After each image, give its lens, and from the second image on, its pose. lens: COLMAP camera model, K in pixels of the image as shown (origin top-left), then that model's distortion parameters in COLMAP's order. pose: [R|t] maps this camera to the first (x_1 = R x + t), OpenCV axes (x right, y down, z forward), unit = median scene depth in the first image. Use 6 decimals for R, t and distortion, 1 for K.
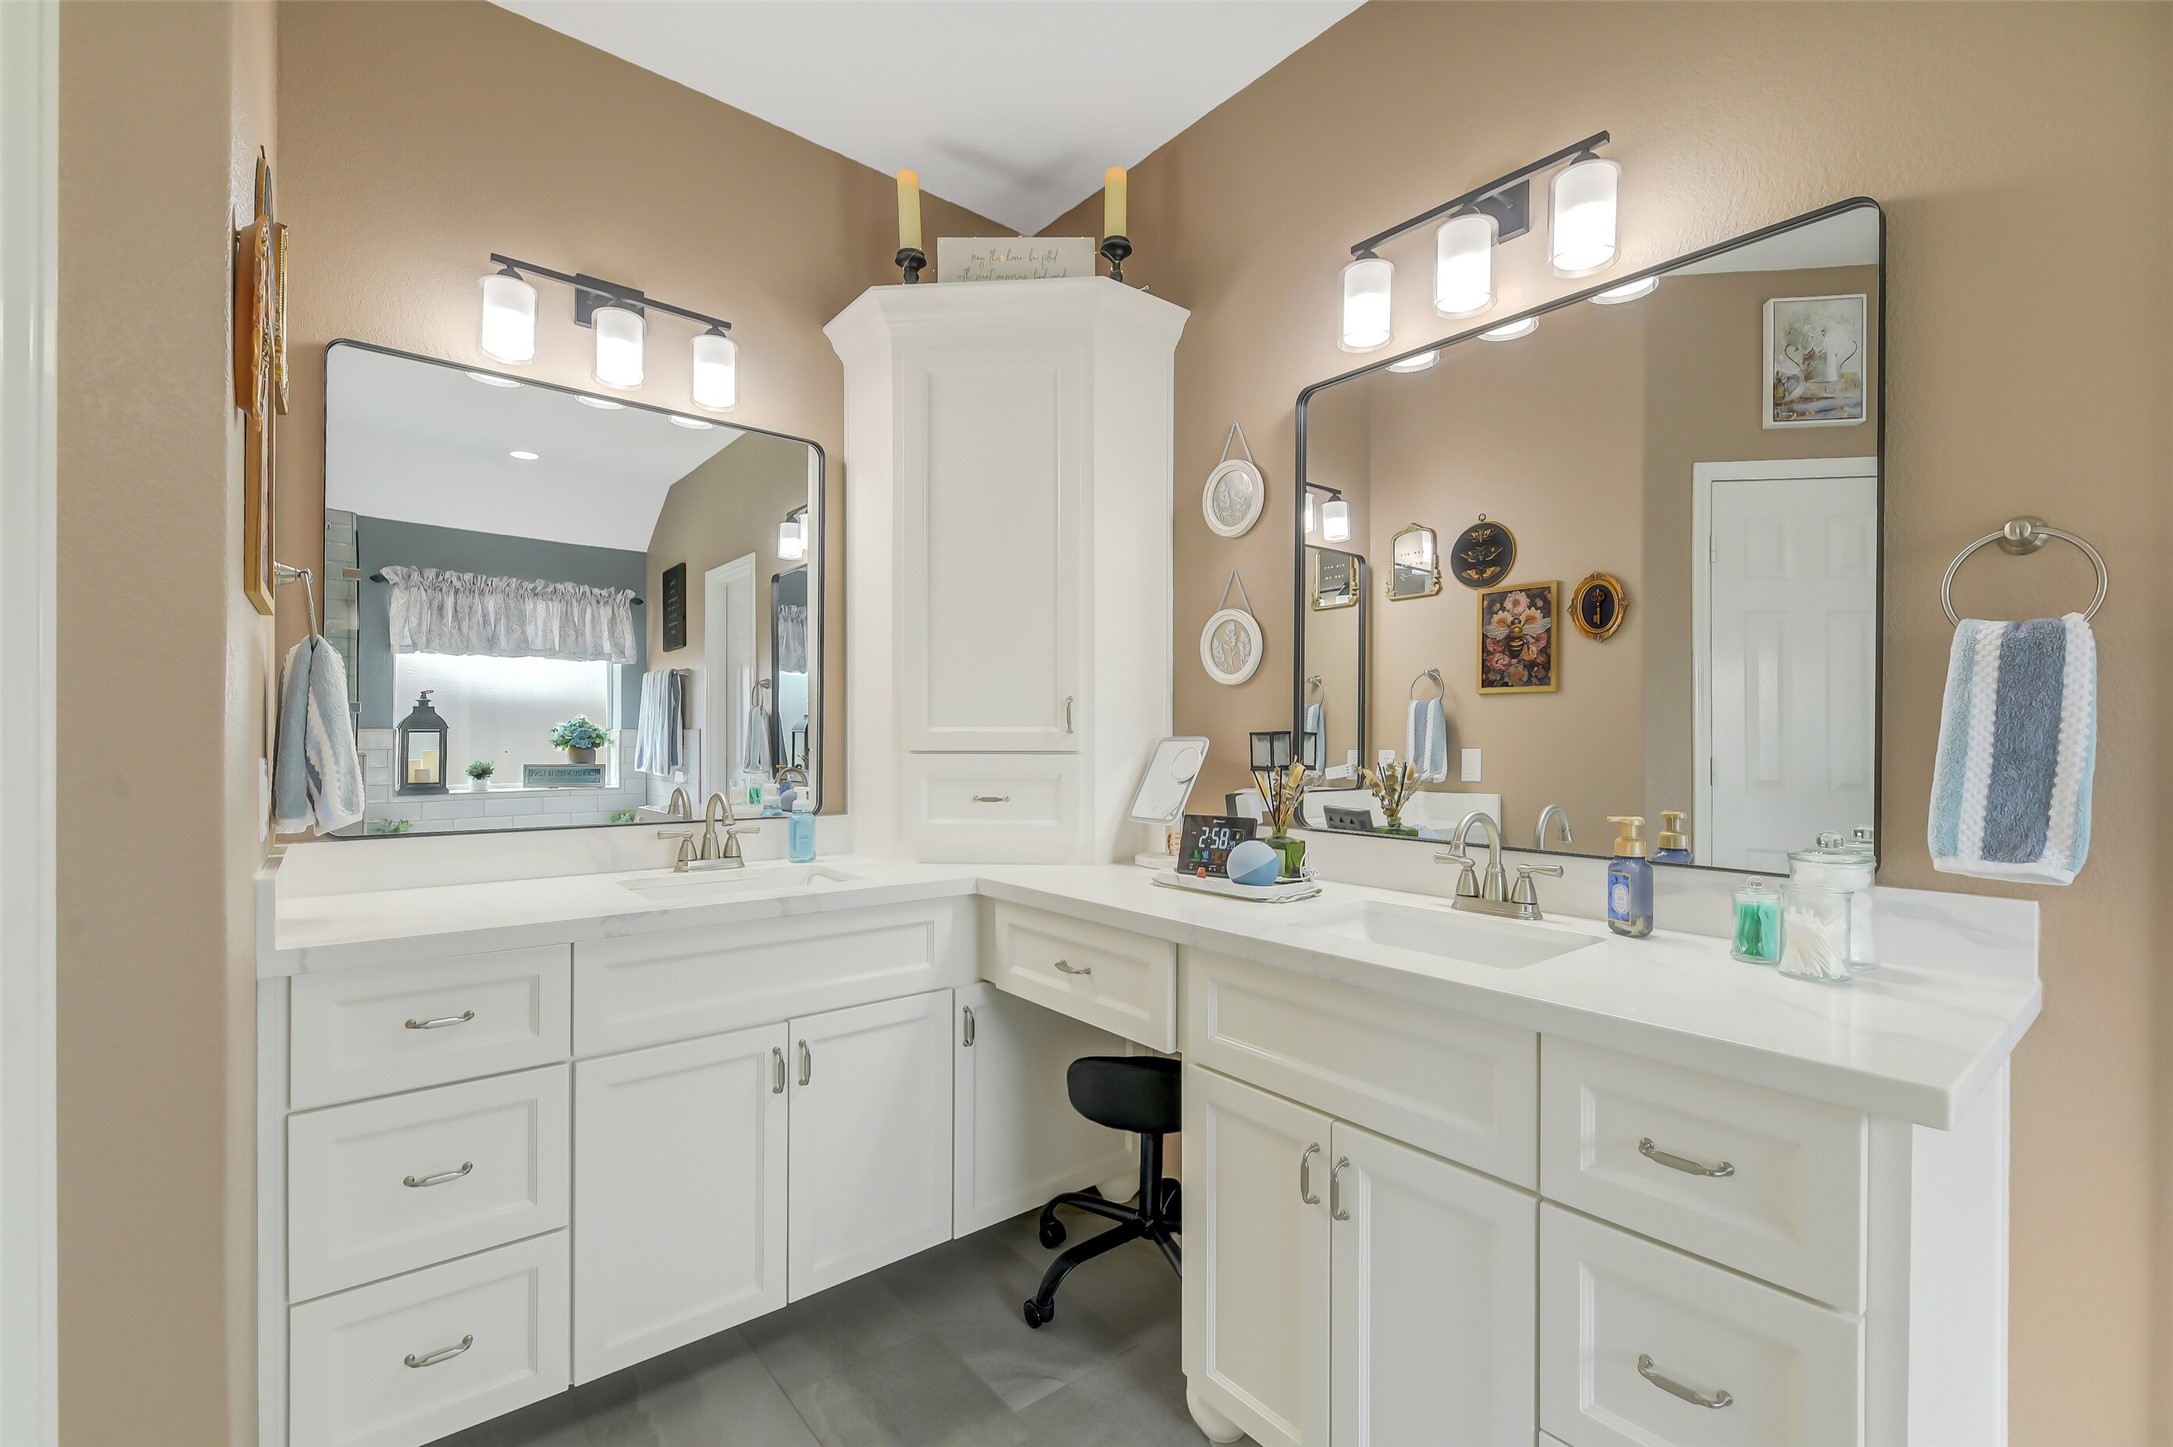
lens RADIAL K [[941.5, 0, 1082.6], [0, 941.5, 742.7], [0, 0, 1]] dist [0.002217, -0.003387]
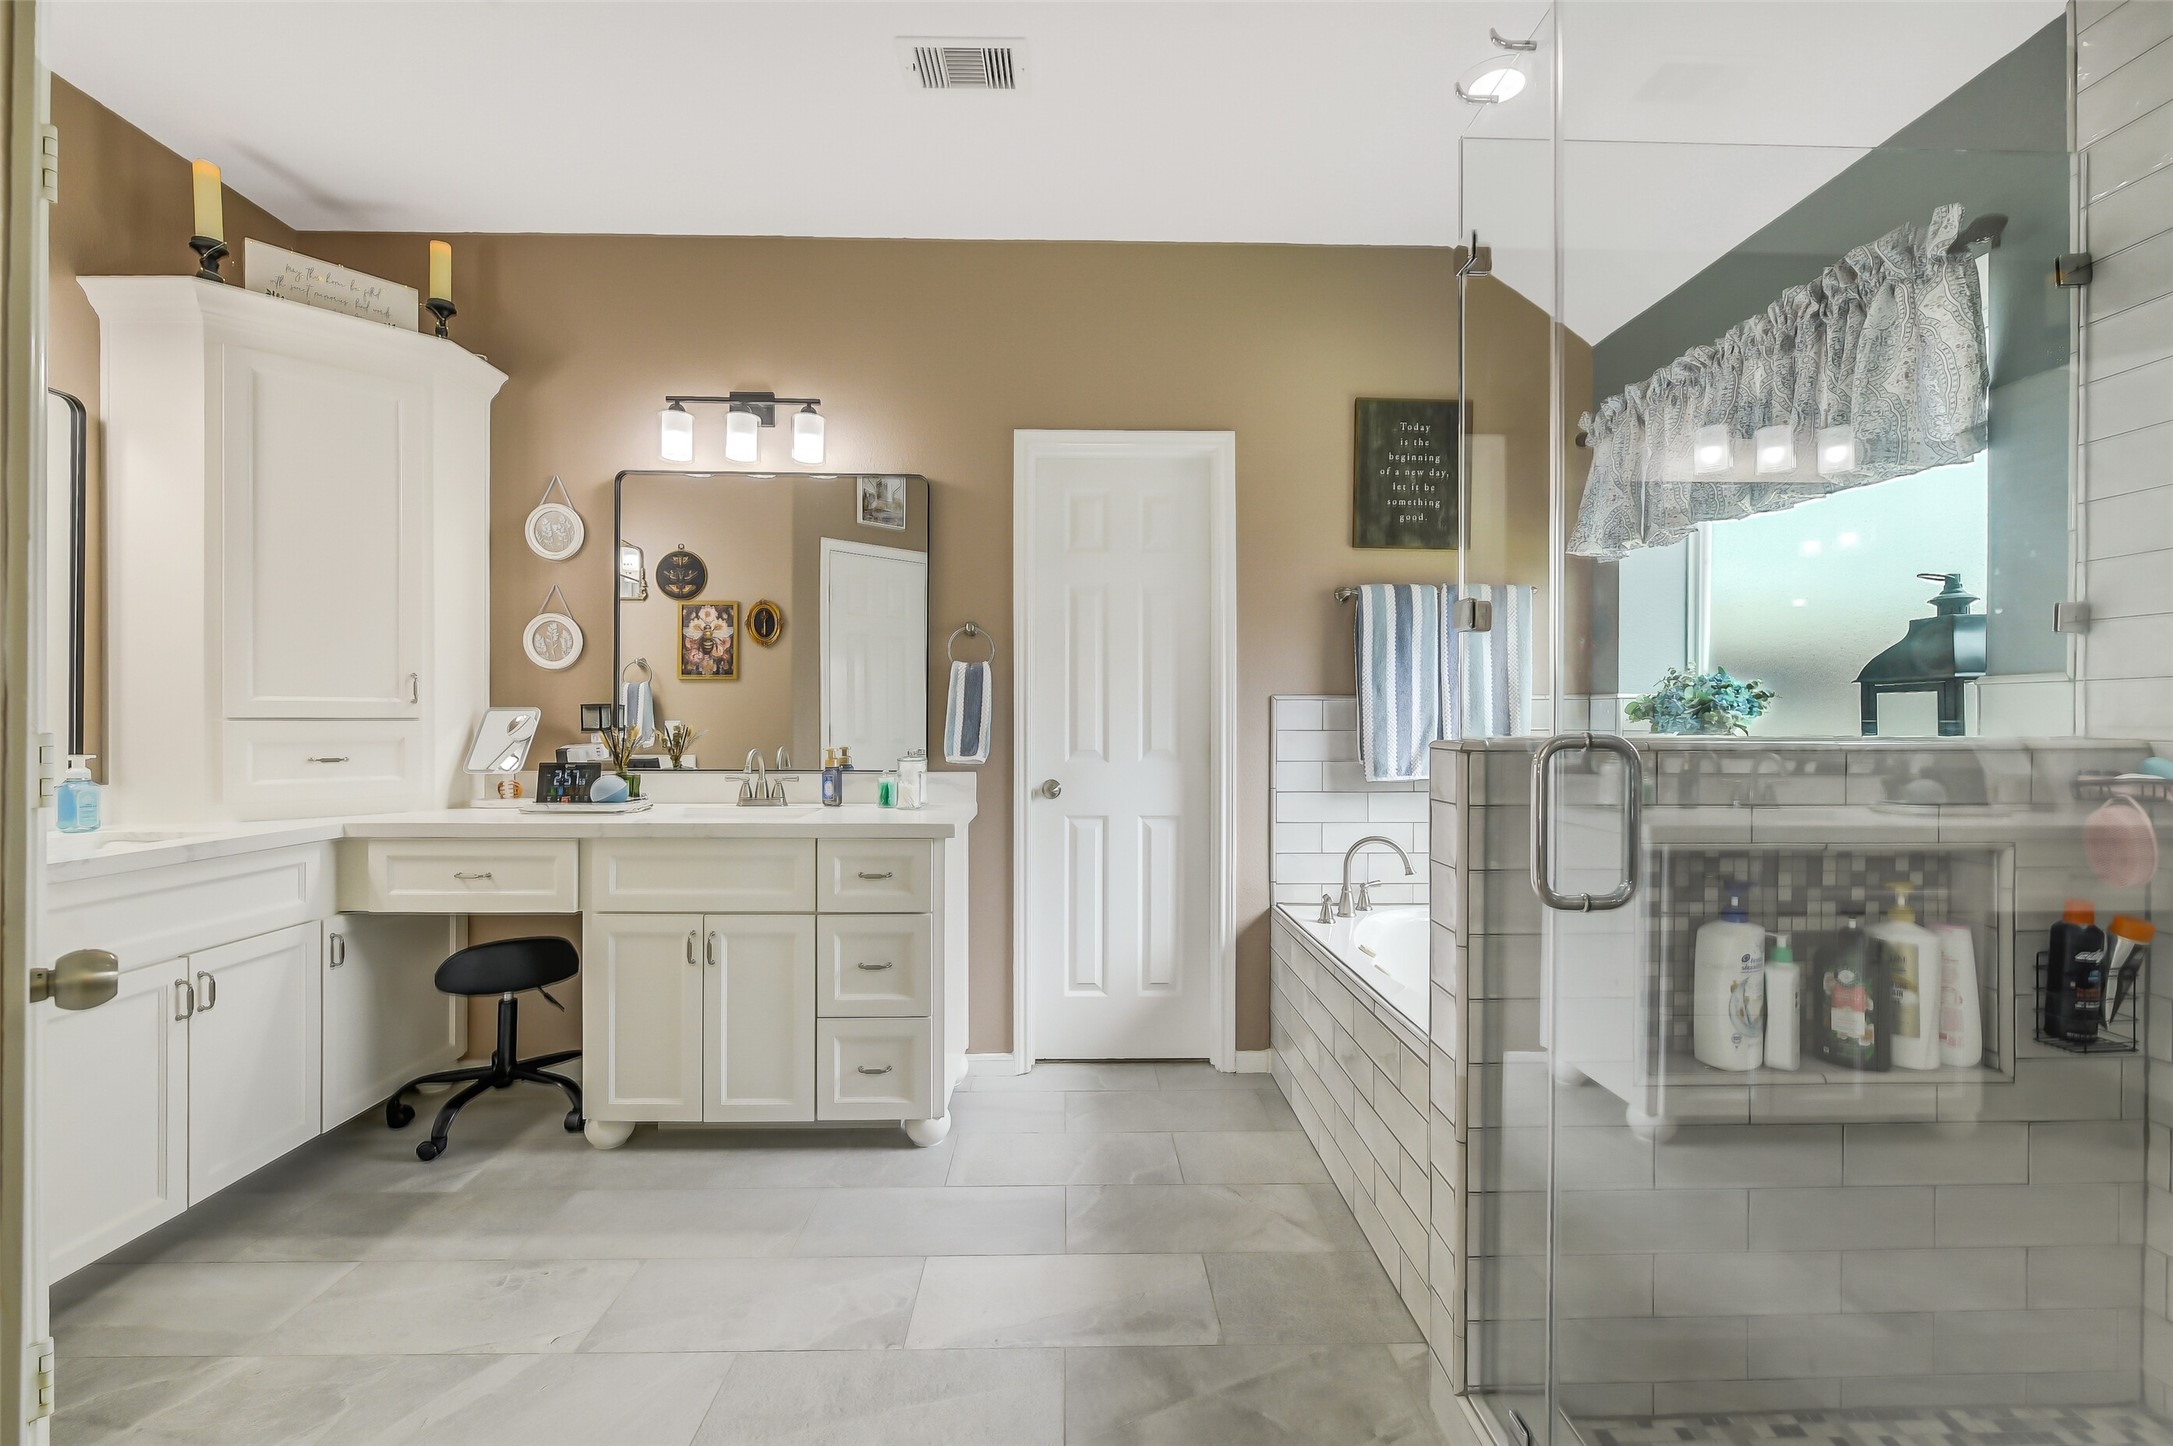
lens RADIAL K [[941.5, 0, 1087.9], [0, 941.5, 724.3], [0, 0, 1]] dist [0.002217, -0.003387]
pose [[0.615698, -0.003416, 0.787975, -0.480077], [0.003282, 0.999993, 0.001770, 0.019153], [-0.787975, 0.001497, 0.615705, -0.481350]]
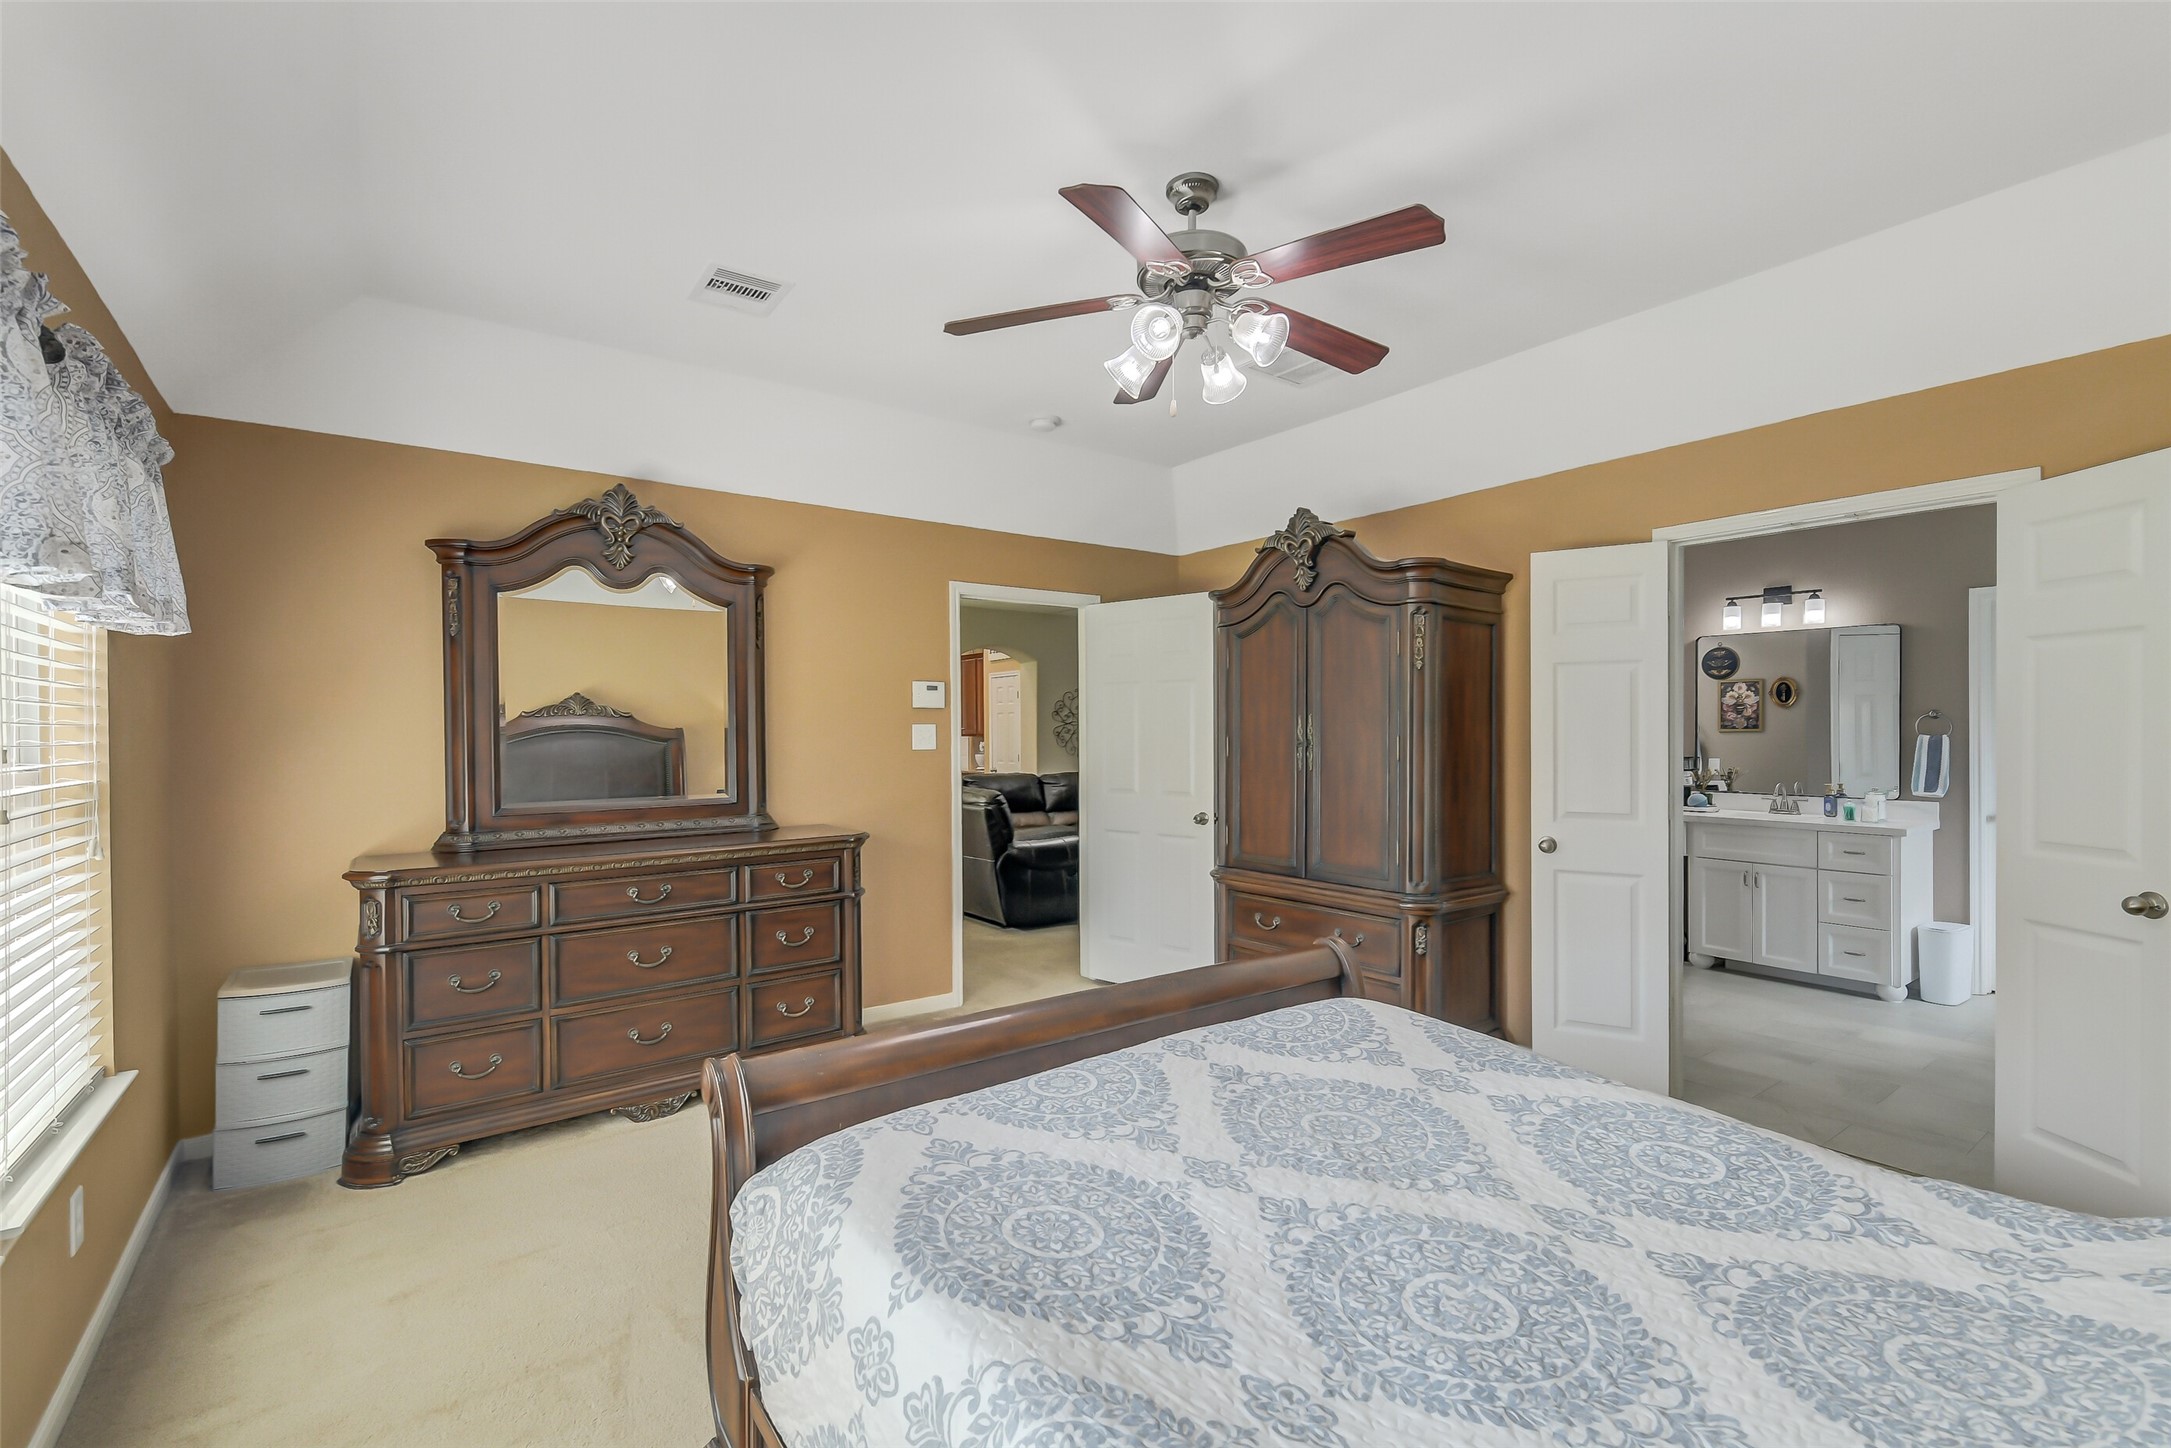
lens RADIAL K [[940.7, 0, 1090.1], [0, 940.7, 733.4], [0, 0, 1]] dist [0.002217, -0.003387]
pose [[0.998538, -0.004852, -0.053839, -1.473357], [0.004696, 0.999984, -0.003022, -0.083326], [0.053853, 0.002765, 0.998545, -1.971530]]
